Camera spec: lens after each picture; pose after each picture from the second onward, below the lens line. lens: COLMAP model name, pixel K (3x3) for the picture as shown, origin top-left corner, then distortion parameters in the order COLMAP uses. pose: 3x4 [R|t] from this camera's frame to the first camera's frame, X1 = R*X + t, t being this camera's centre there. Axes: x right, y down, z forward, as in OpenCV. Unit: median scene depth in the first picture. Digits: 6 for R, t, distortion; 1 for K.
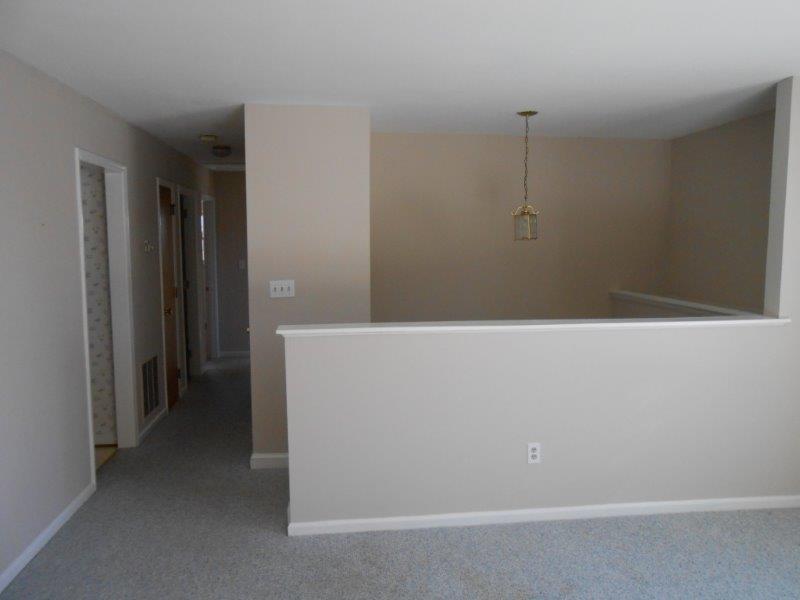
lens RADIAL K [[633.5, 0, 398.8], [0, 633.5, 300.4], [0, 0, 1]] dist [0.006891, 0.007809]
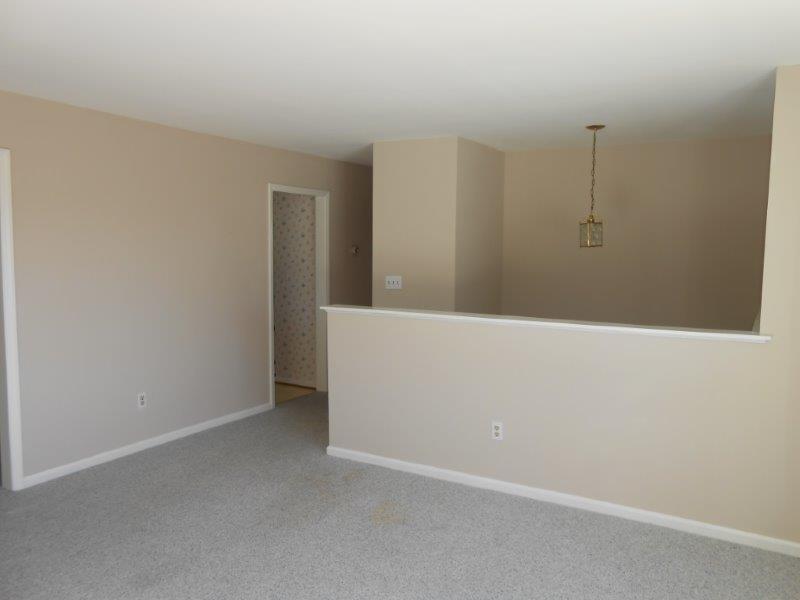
lens RADIAL K [[633.5, 0, 399.0], [0, 633.5, 299.3], [0, 0, 1]] dist [0.006891, 0.007809]
pose [[0.797055, 0.061489, -0.600768, 0.651990], [-0.072604, 0.997344, 0.005753, 0.008589], [0.599526, 0.039032, 0.799403, -0.028541]]
